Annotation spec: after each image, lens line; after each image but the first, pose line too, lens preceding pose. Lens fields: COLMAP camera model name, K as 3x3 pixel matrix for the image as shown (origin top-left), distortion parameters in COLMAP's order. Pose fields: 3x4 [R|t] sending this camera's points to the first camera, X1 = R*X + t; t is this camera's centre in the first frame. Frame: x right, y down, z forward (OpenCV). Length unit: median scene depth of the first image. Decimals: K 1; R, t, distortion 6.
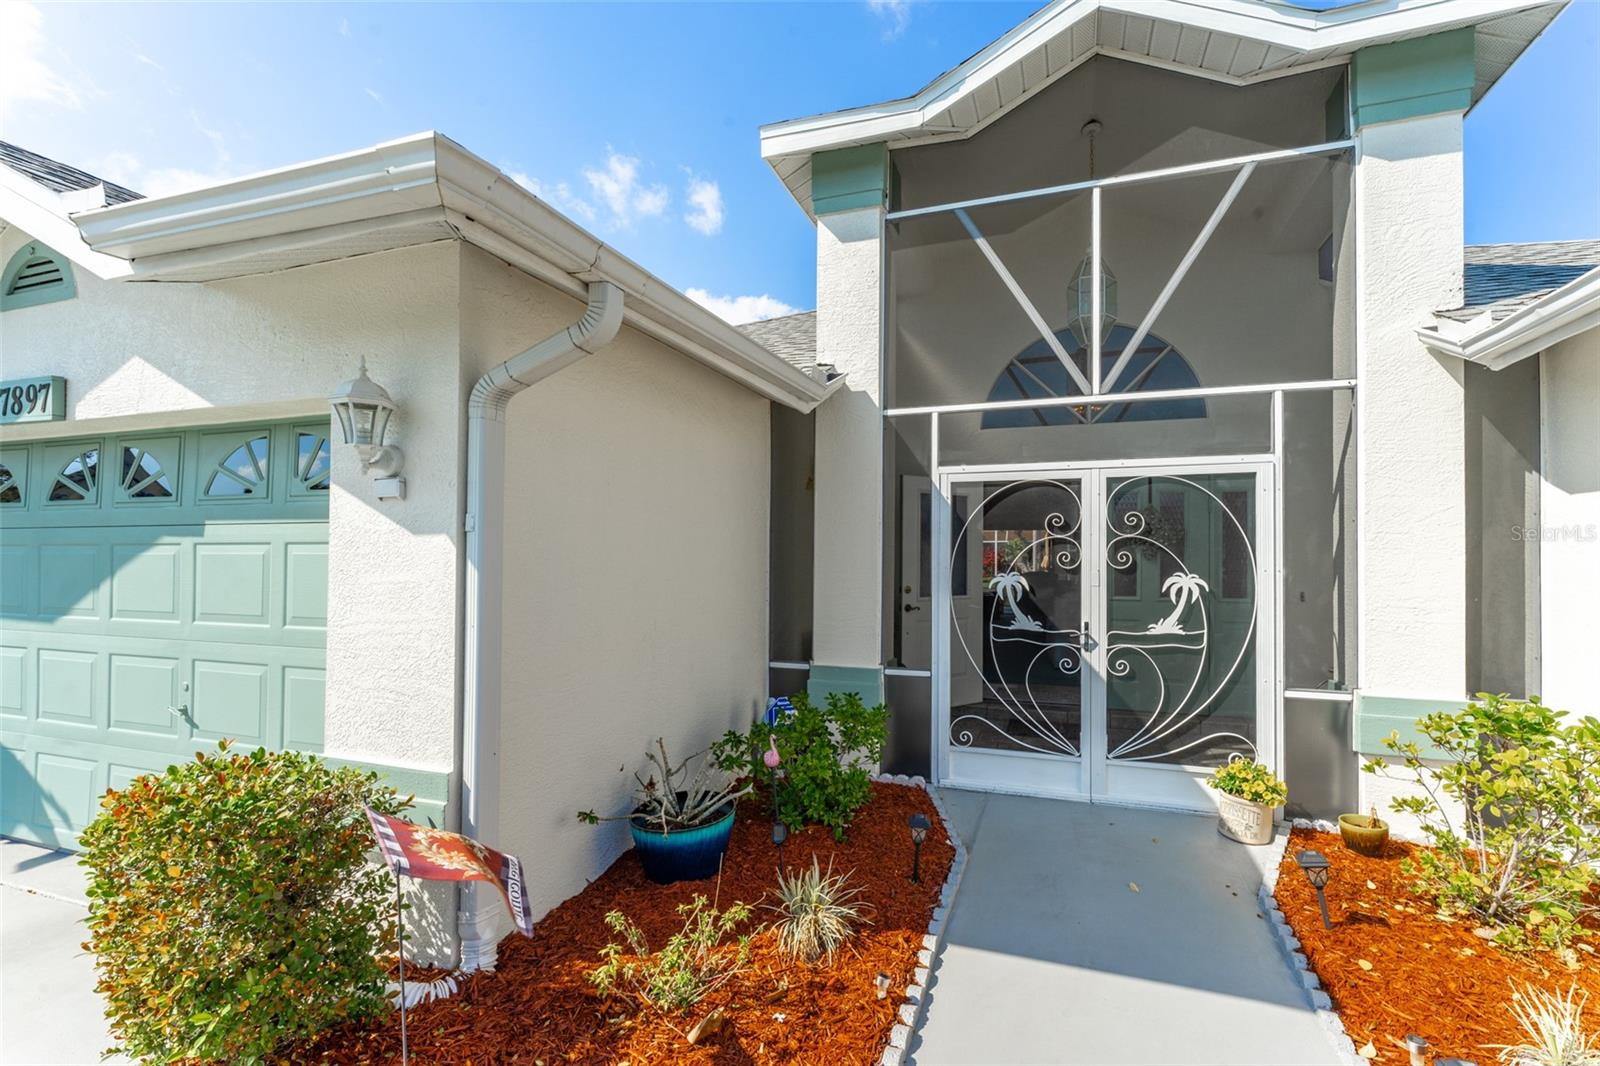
lens RADIAL K [[677.7, 0, 790.9], [0, 677.7, 552.2], [0, 0, 1]] dist [0.000918, 0.000036]
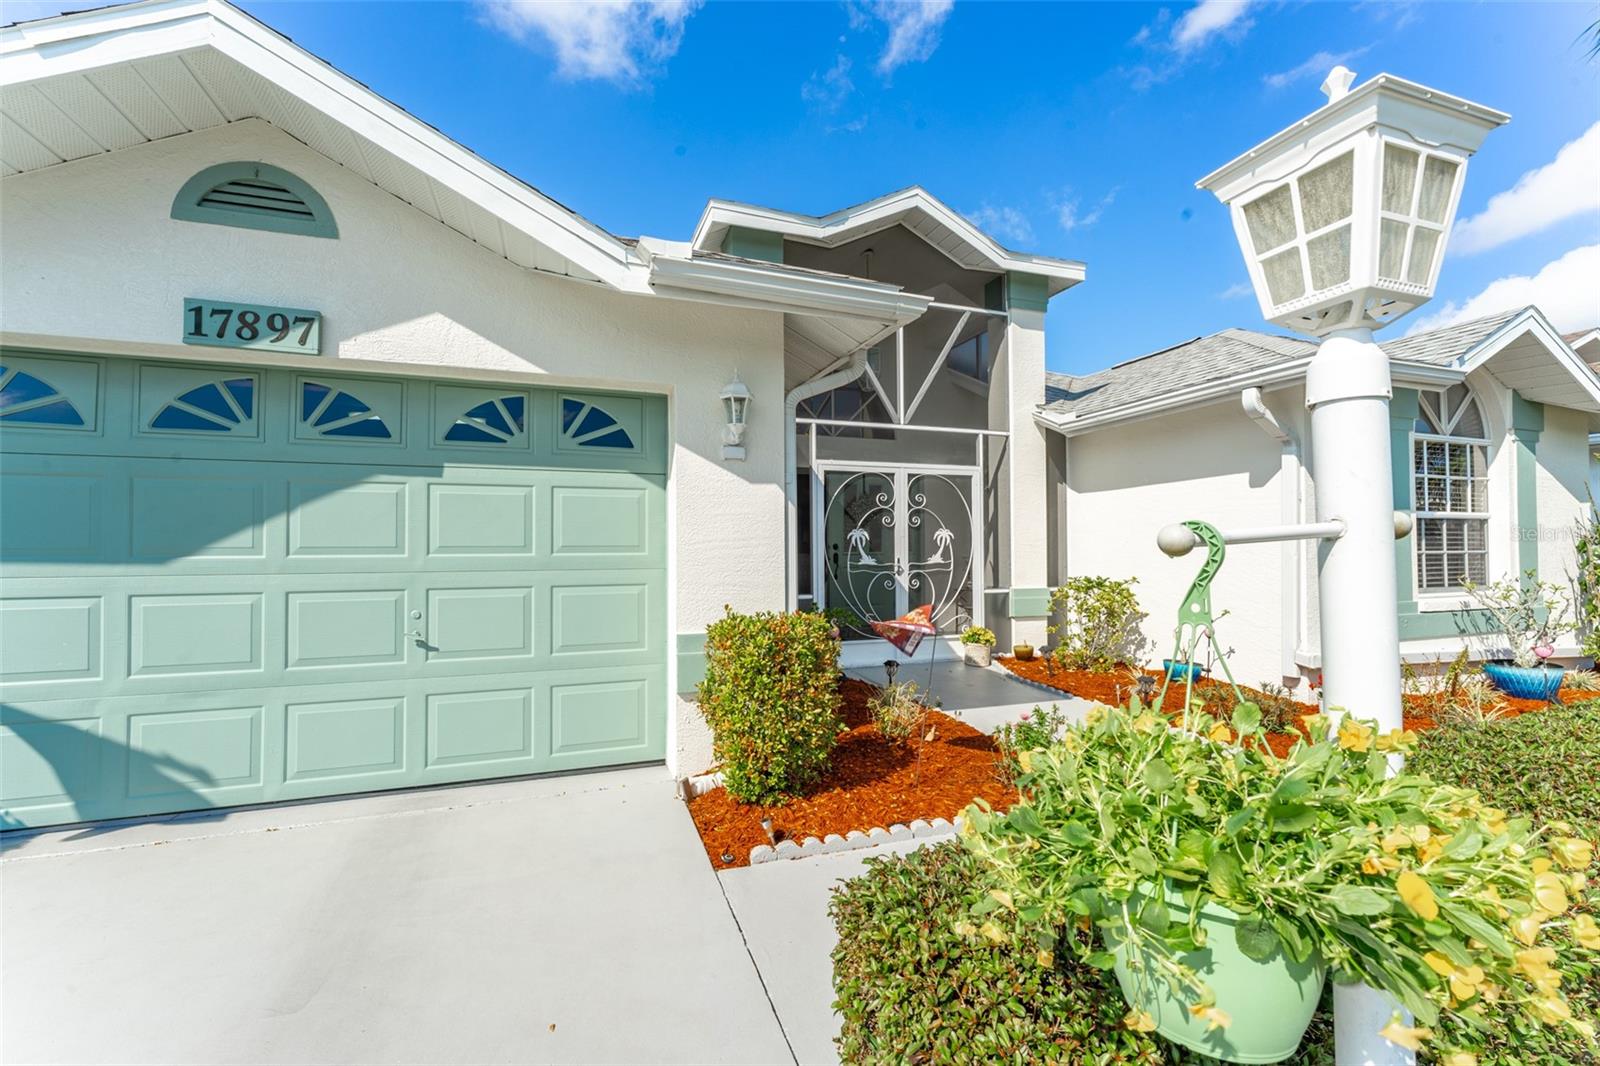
lens RADIAL K [[659.0, 0, 793.3], [0, 659.0, 534.3], [0, 0, 1]] dist [-0.001381, -0.000441]
pose [[0.795933, 0.004692, 0.605366, -0.840184], [0.000530, 0.999964, -0.008448, 0.062999], [-0.605384, 0.007045, 0.795902, -0.162947]]
